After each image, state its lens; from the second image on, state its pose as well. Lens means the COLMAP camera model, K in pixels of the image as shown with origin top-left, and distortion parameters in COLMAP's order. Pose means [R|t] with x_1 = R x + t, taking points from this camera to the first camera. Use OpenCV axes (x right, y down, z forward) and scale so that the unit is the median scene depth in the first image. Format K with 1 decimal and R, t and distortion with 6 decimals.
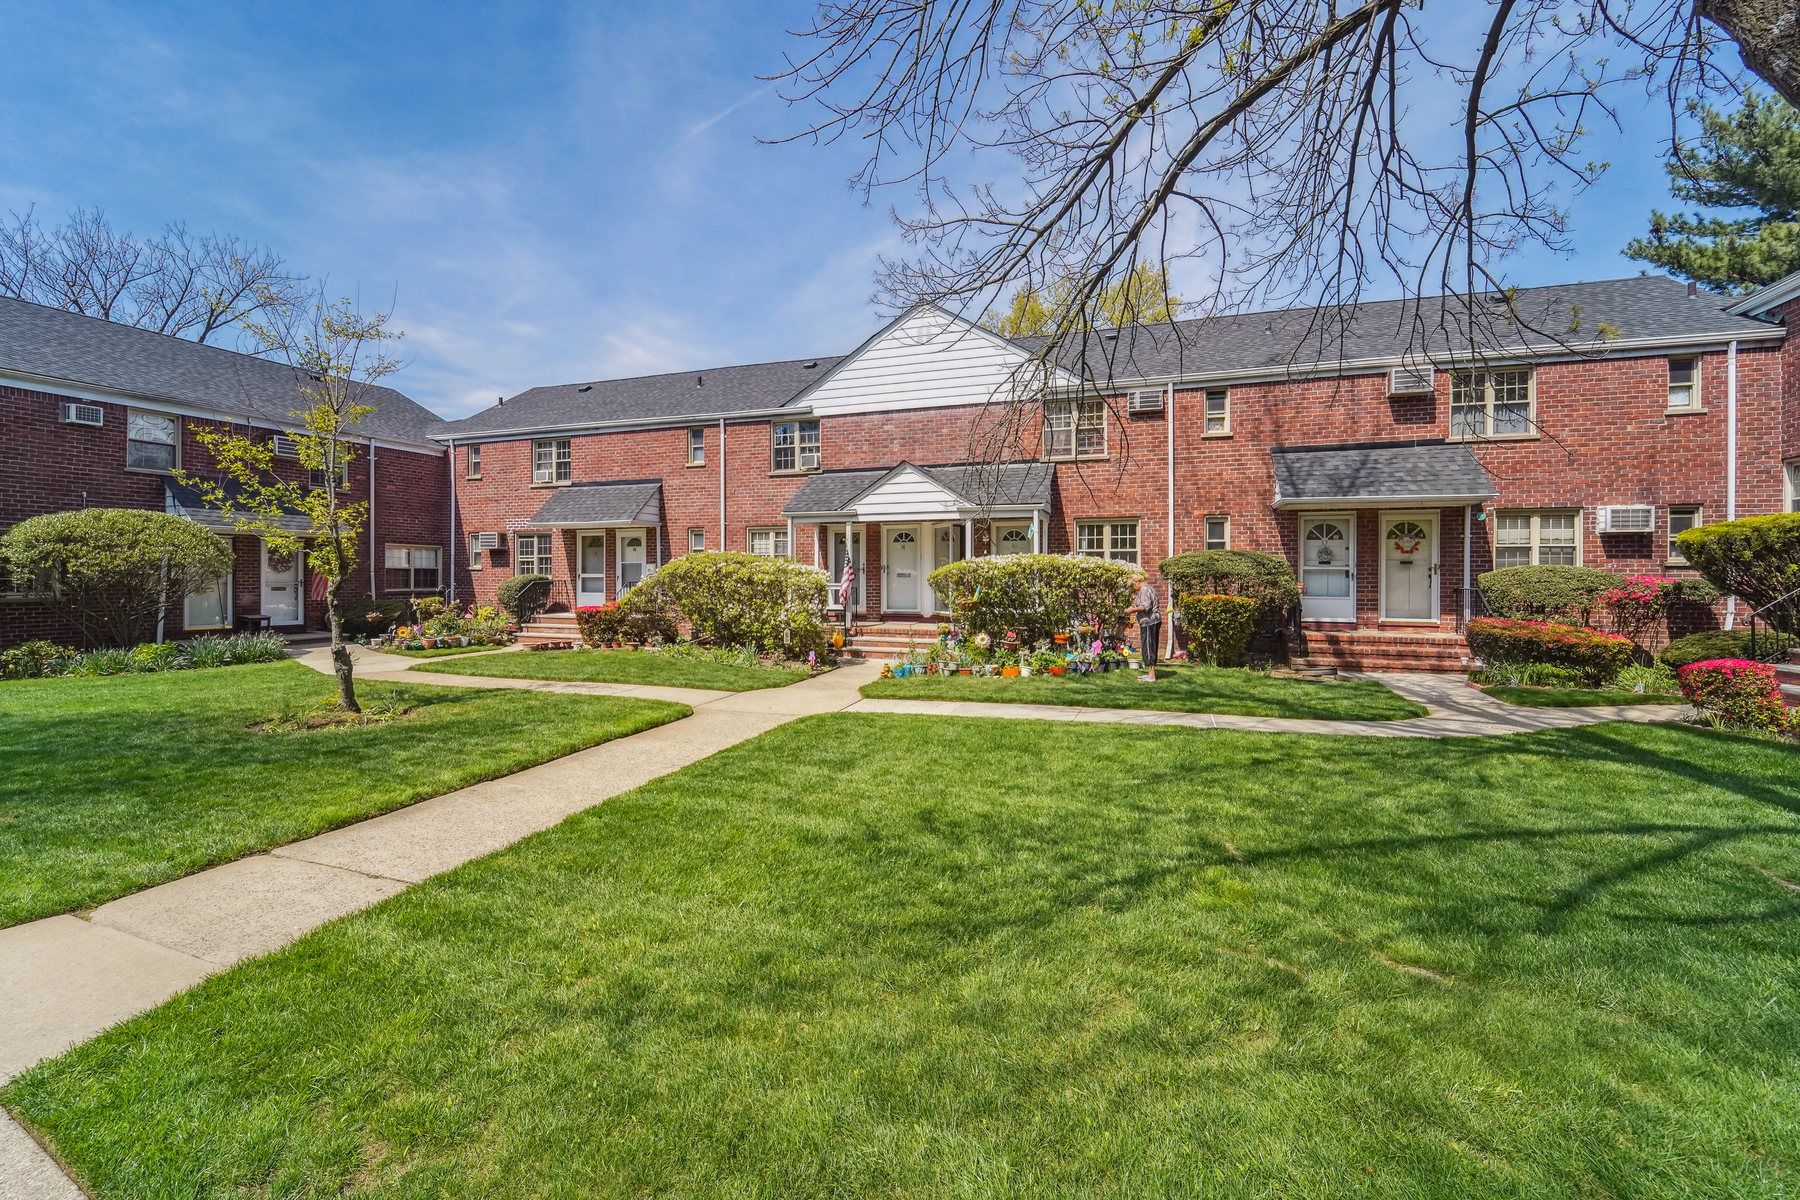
lens RADIAL K [[746.3, 0, 895.1], [0, 746.3, 578.9], [0, 0, 1]] dist [-0.022398, -0.000110]
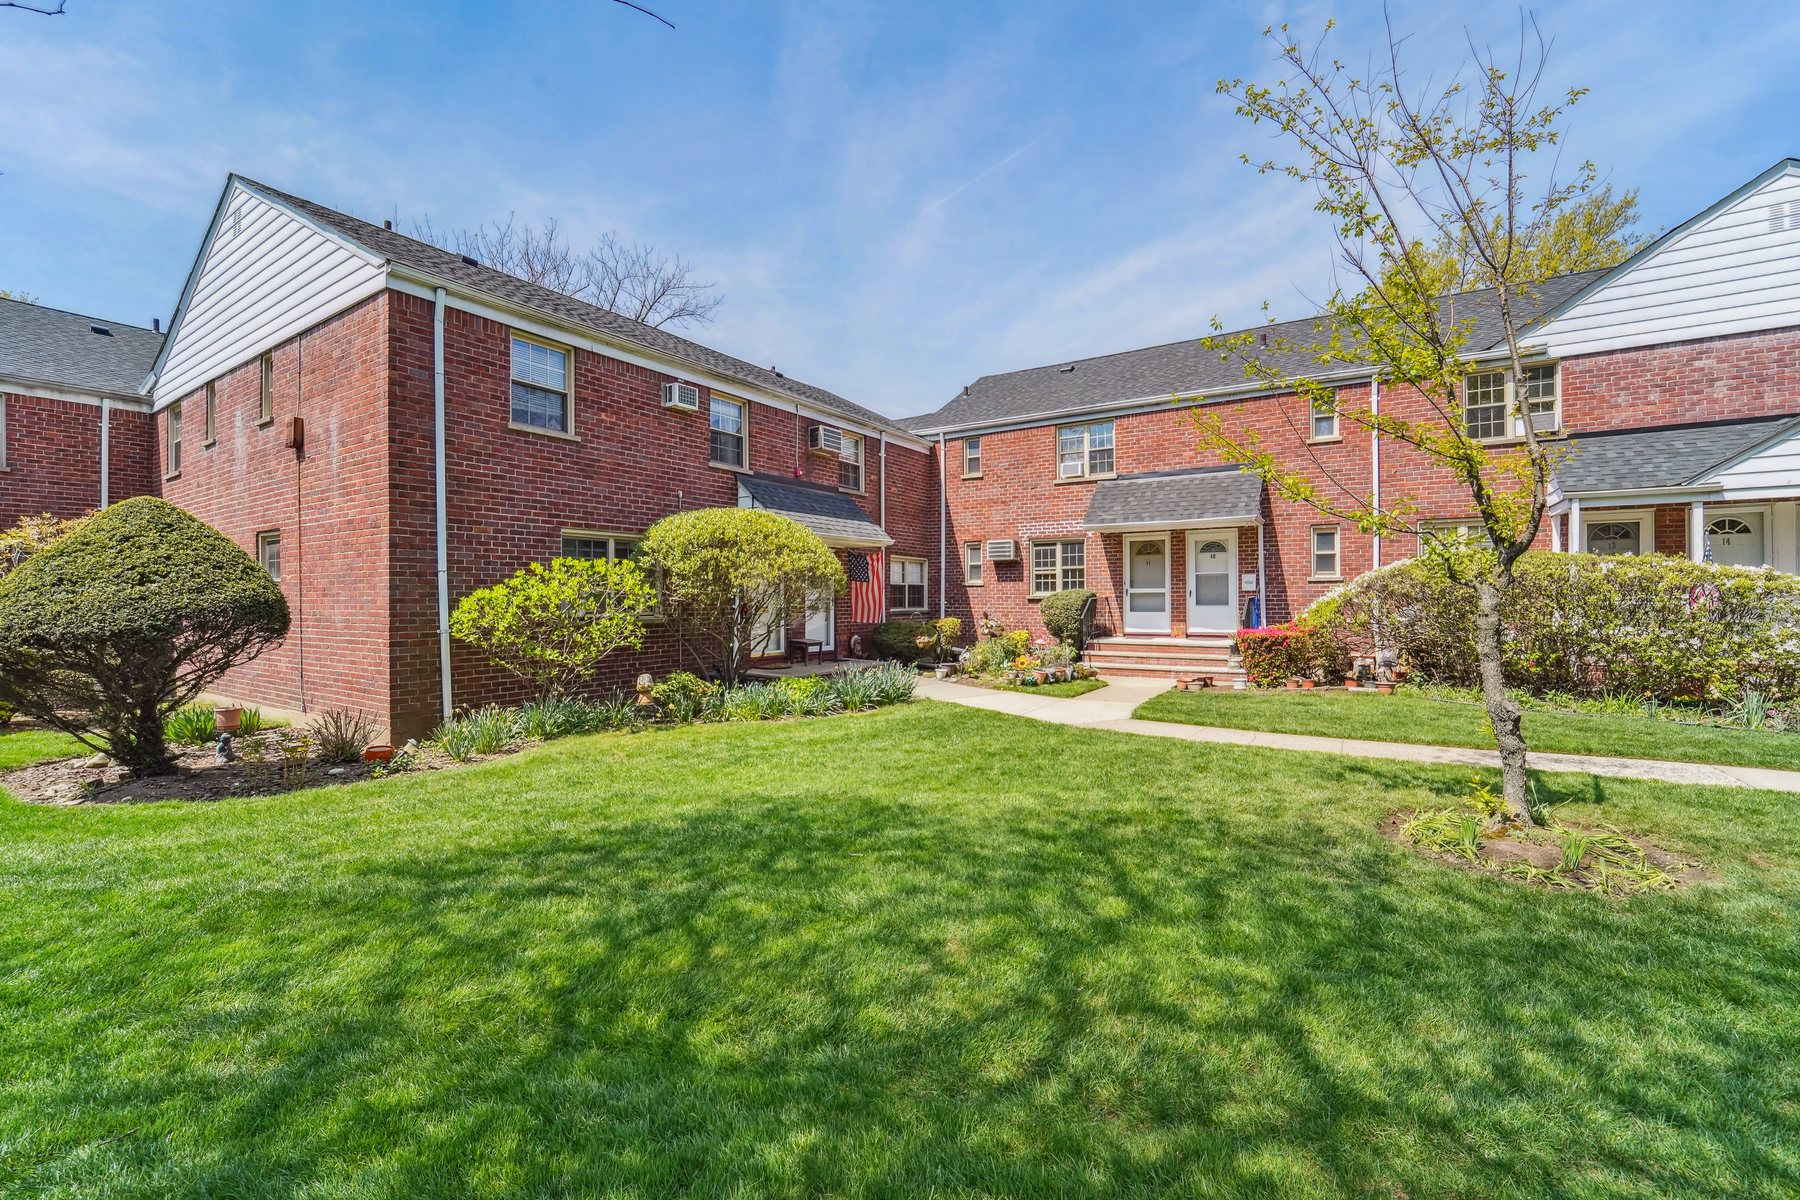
lens RADIAL K [[741.6, 0, 900.0], [0, 741.6, 600.0], [0, 0, 1]] dist [-0.019292, 0.000546]
pose [[0.971246, -0.006423, -0.237993, -0.519901], [0.006428, 0.999979, -0.000756, 0.004873], [0.237993, -0.000796, 0.971267, 0.185347]]
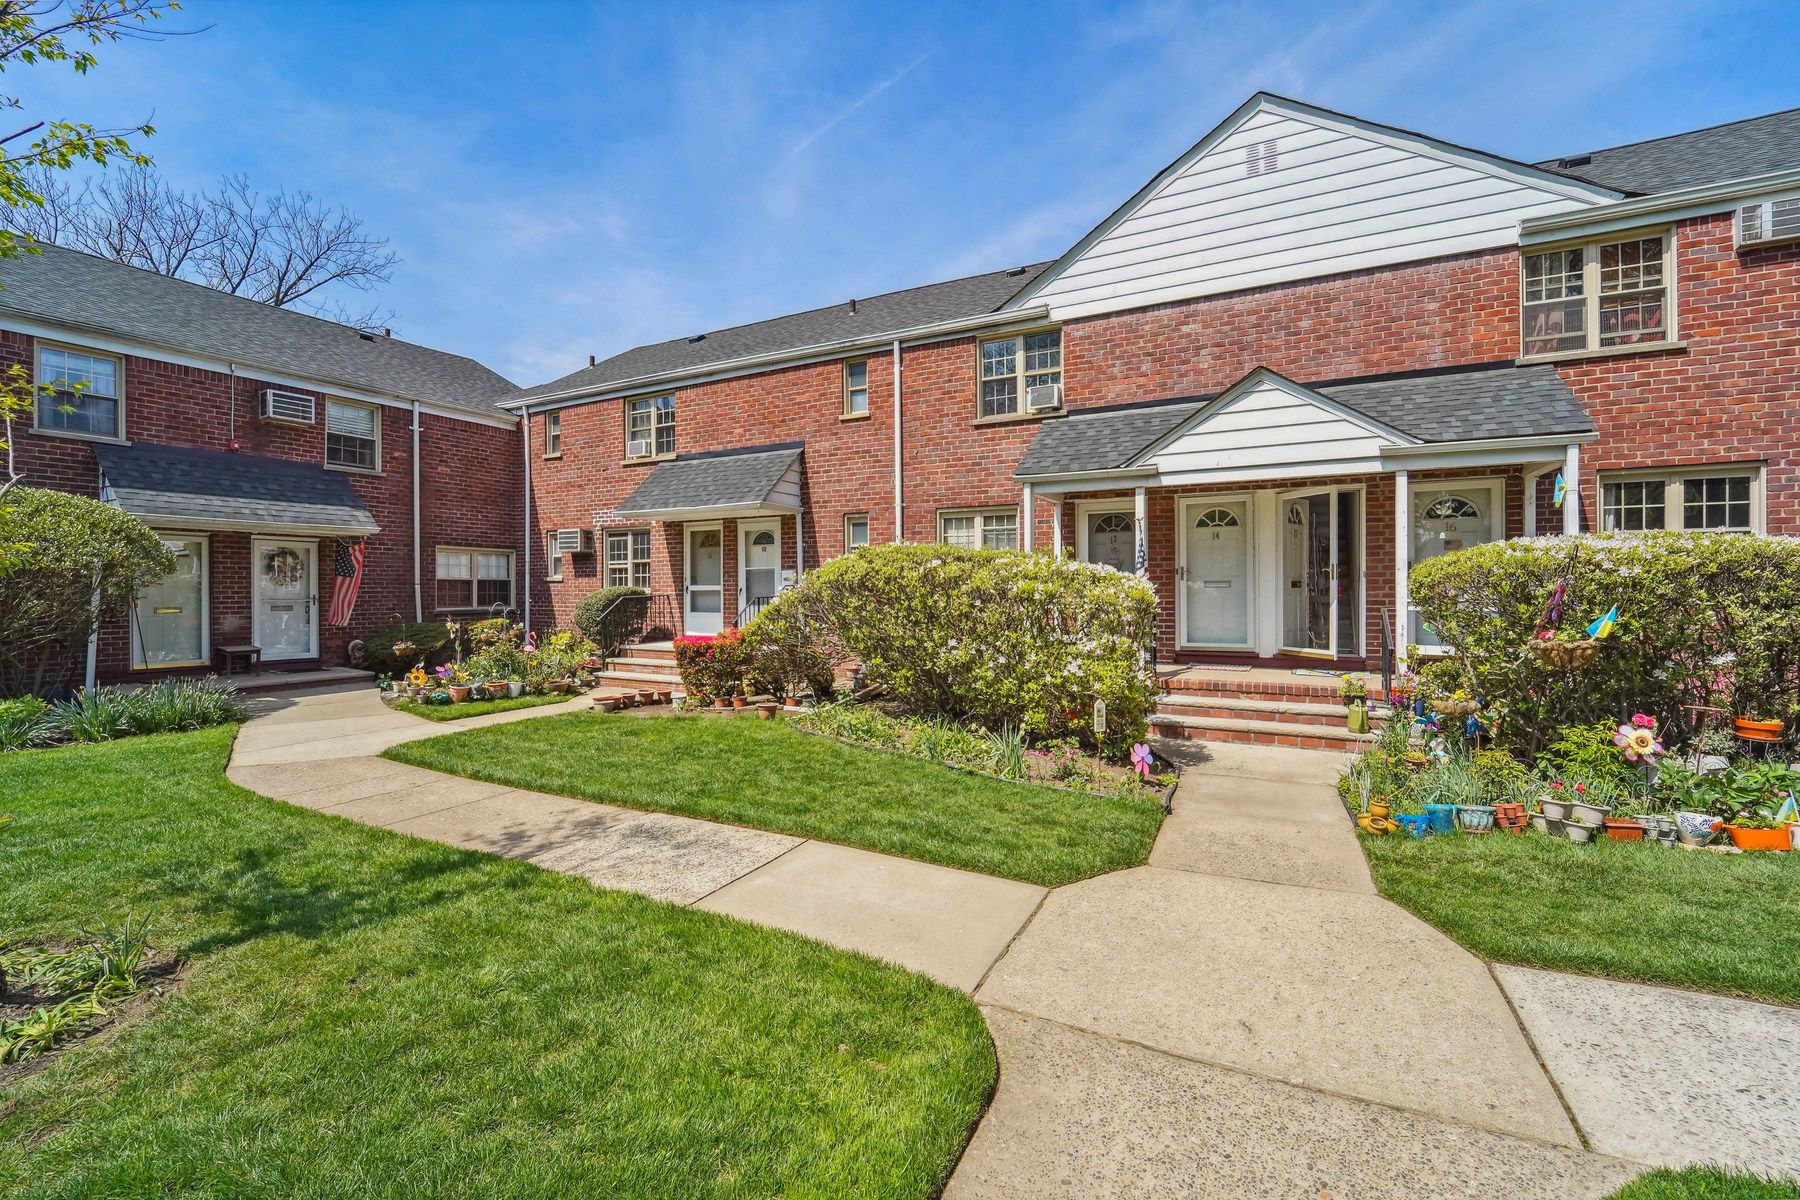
lens RADIAL K [[746.1, 0, 895.5], [0, 746.1, 593.1], [0, 0, 1]] dist [-0.022615, -0.000220]
pose [[0.988681, -0.004062, -0.149976, -0.139605], [0.004187, 0.999991, 0.000518, 0.000753], [0.149973, -0.001140, 0.988689, 0.371605]]
